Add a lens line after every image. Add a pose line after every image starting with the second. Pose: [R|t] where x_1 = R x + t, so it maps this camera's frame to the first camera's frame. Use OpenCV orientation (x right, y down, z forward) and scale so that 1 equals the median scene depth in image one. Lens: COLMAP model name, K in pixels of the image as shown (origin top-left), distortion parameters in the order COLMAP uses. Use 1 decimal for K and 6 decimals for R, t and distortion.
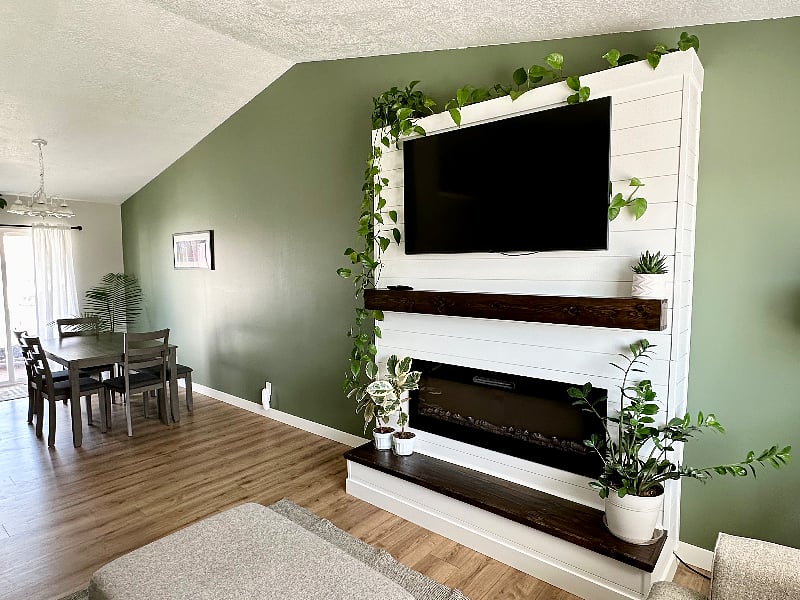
lens RADIAL K [[466.2, 0, 400.0], [0, 466.2, 300.0], [0, 0, 1]] dist [-0.000659, -0.000109]
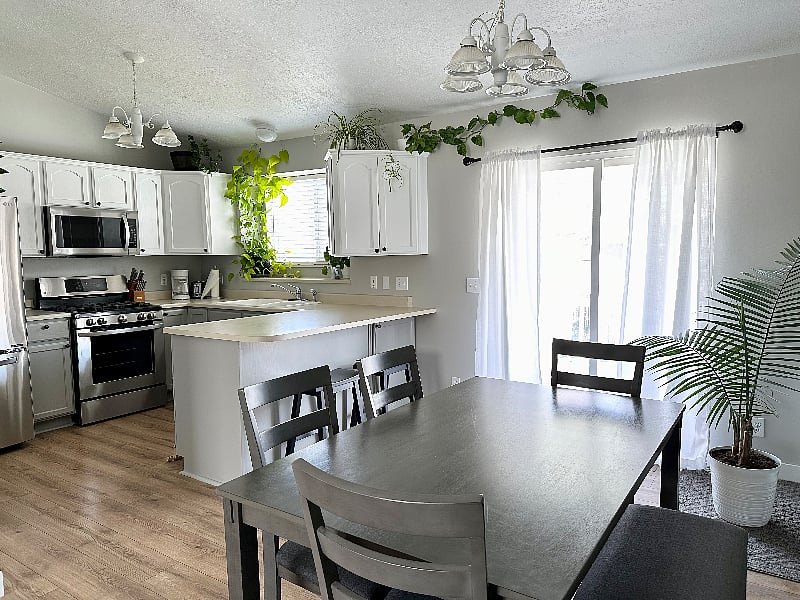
lens RADIAL K [[574.9, 0, 400.0], [0, 574.9, 300.0], [0, 0, 1]] dist [0.132815, -0.175388]
pose [[0.109631, 0.086876, -0.990169, -0.191709], [-0.067489, 0.994525, 0.079786, -0.022769], [0.991679, 0.058078, 0.114894, 0.678226]]
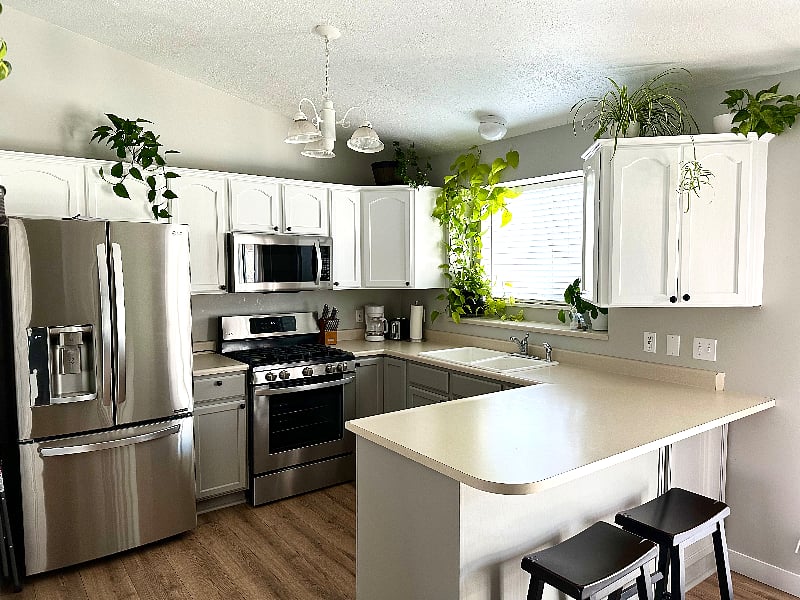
lens RADIAL K [[574.9, 0, 400.0], [0, 574.9, 300.0], [0, 0, 1]] dist [0.132815, -0.175388]
pose [[-0.220044, 0.064227, -0.973373, -0.441394], [-0.074782, 0.993783, 0.082479, -0.045852], [0.972619, 0.090939, -0.213873, 0.621602]]
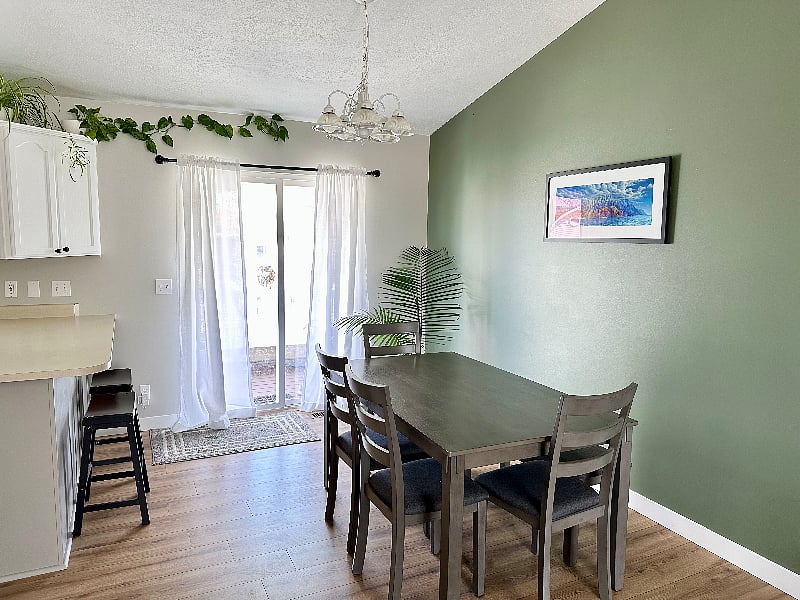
lens RADIAL K [[574.9, 0, 400.0], [0, 574.9, 300.0], [0, 0, 1]] dist [0.132815, -0.175388]
pose [[0.912883, 0.062040, -0.403480, -0.346984], [-0.050772, 0.997965, 0.038577, -0.015751], [0.405052, -0.014731, 0.914175, 0.306478]]
